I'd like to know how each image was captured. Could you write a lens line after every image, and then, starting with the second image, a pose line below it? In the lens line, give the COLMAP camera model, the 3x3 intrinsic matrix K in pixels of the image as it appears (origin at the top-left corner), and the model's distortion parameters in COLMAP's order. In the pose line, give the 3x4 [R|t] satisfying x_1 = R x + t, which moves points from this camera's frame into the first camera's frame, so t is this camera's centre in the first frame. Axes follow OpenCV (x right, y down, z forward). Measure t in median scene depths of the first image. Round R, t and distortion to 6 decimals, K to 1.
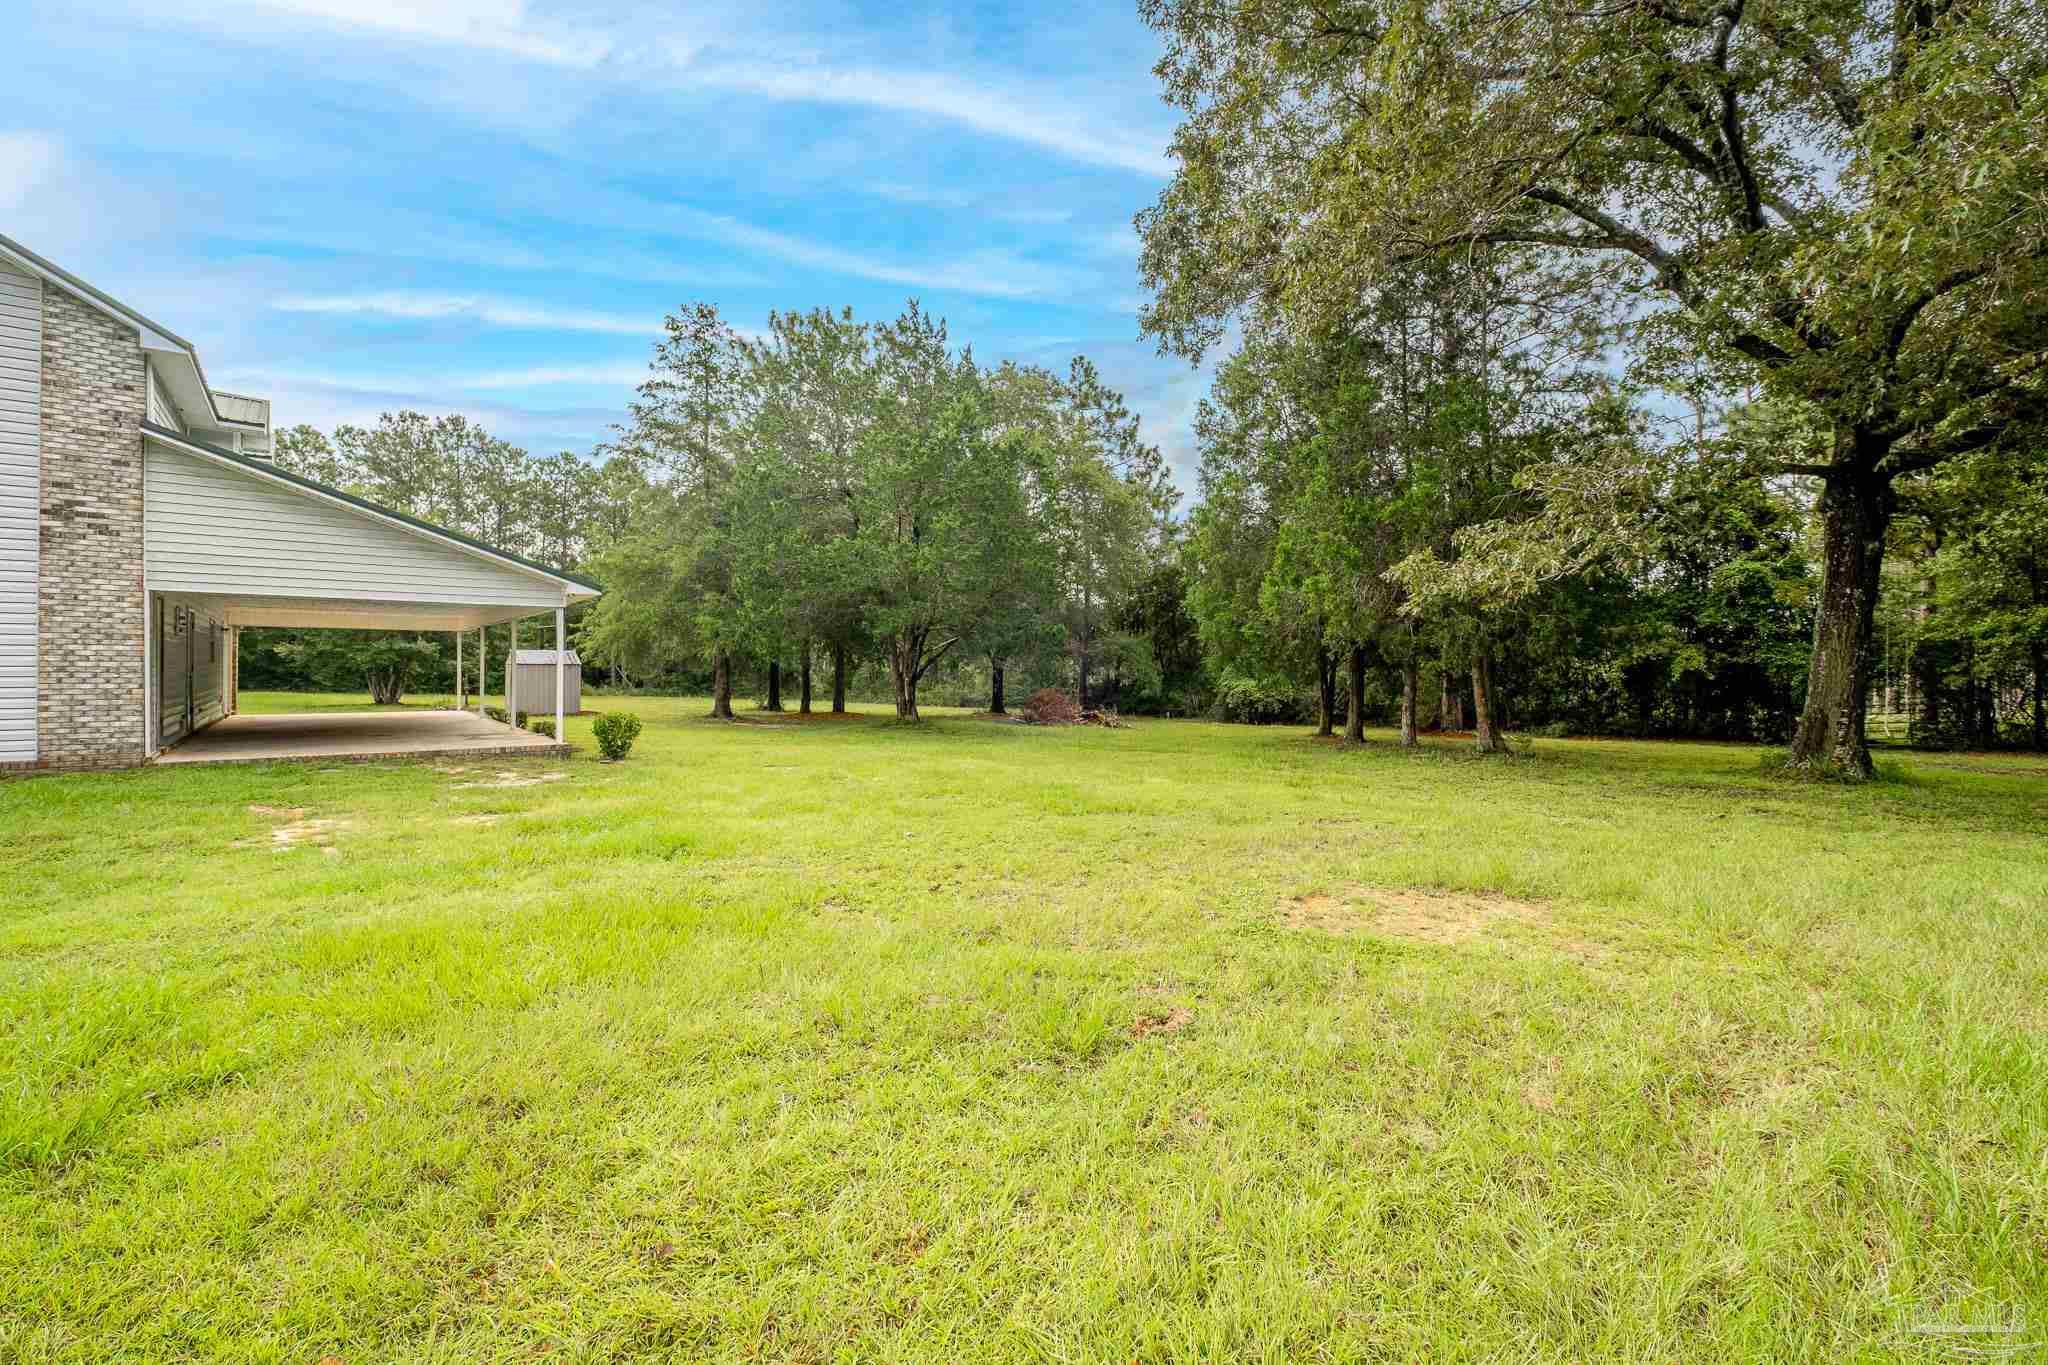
lens RADIAL K [[887.6, 0, 1033.3], [0, 887.6, 665.9], [0, 0, 1]] dist [0.003329, -0.005451]
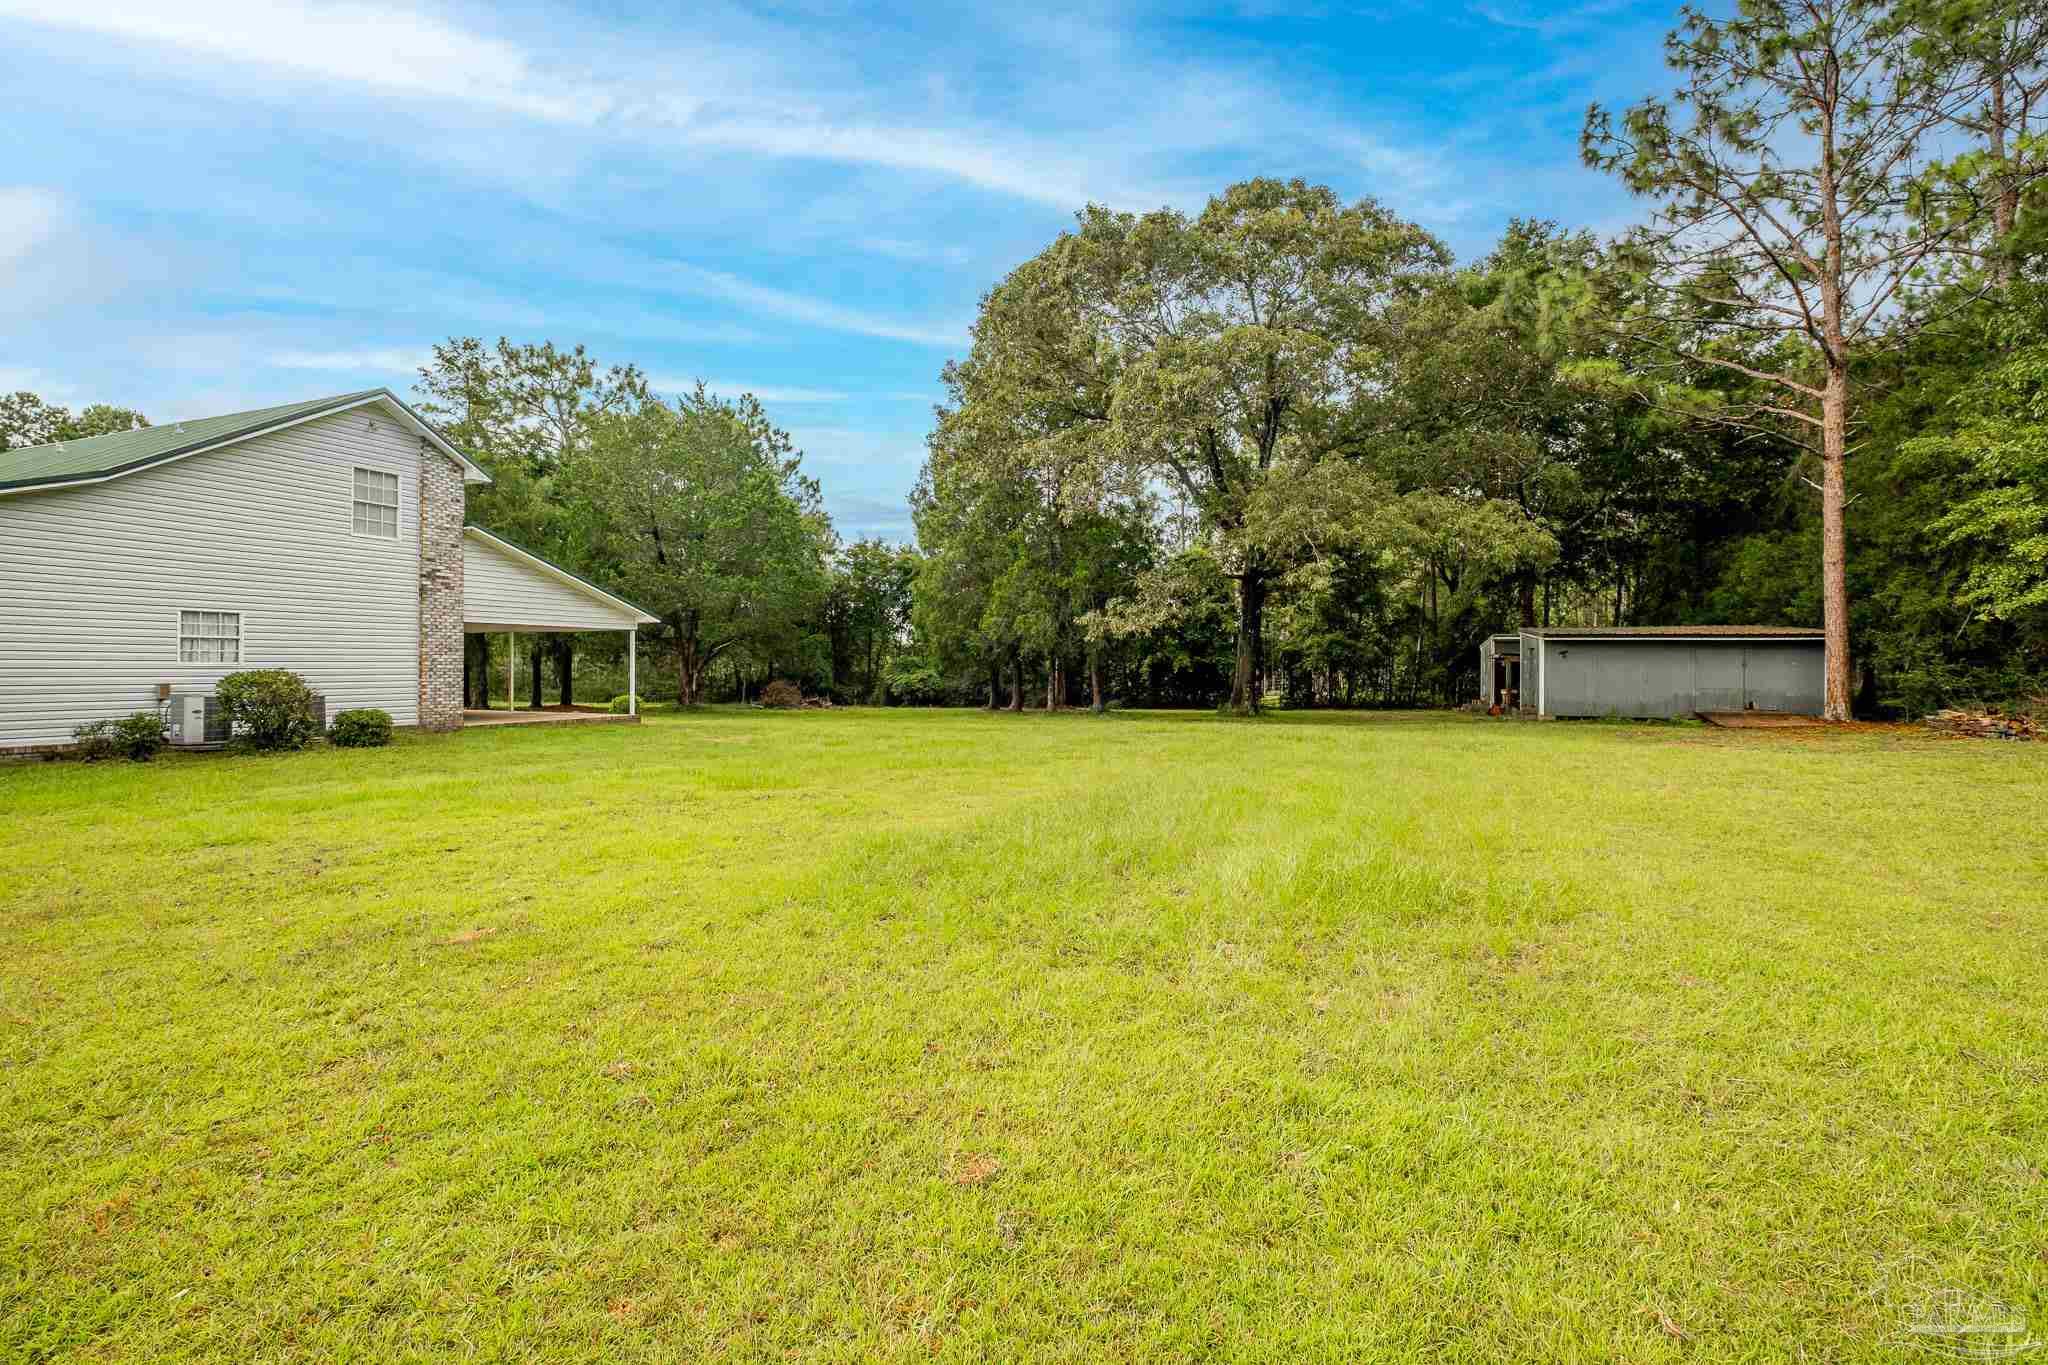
lens RADIAL K [[938.1, 0, 1038.0], [0, 938.1, 666.6], [0, 0, 1]] dist [-0.007344, -0.001030]
pose [[0.873754, -0.002184, 0.486363, -0.406746], [-0.001150, 0.999978, 0.006557, -0.006702], [-0.486367, -0.006289, 0.873732, -0.470543]]
